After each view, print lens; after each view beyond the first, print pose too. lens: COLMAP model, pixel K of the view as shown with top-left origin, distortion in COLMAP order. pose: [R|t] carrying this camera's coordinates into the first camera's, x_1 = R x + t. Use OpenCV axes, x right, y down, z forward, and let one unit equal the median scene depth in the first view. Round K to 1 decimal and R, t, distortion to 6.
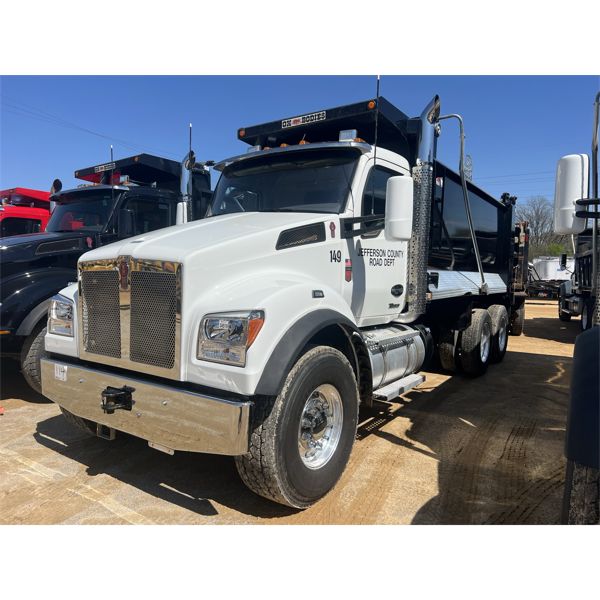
lens RADIAL K [[446.7, 0, 312.6], [0, 446.7, 300.4], [0, 0, 1]] dist [0.056944, -0.021873]
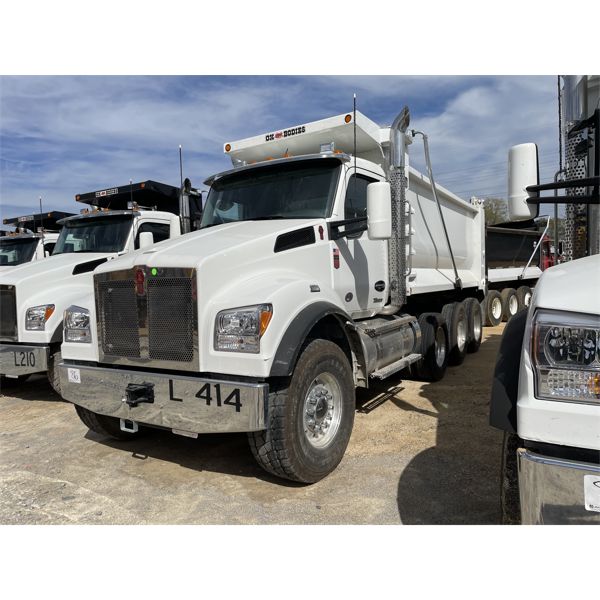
lens RADIAL K [[446.7, 0, 308.1], [0, 446.7, 298.1], [0, 0, 1]] dist [0.056944, -0.021873]
pose [[0.997327, -0.059003, 0.043089, -0.046404], [0.059963, 0.997972, -0.021343, 0.026994], [-0.041743, 0.023869, 0.998843, -0.109610]]
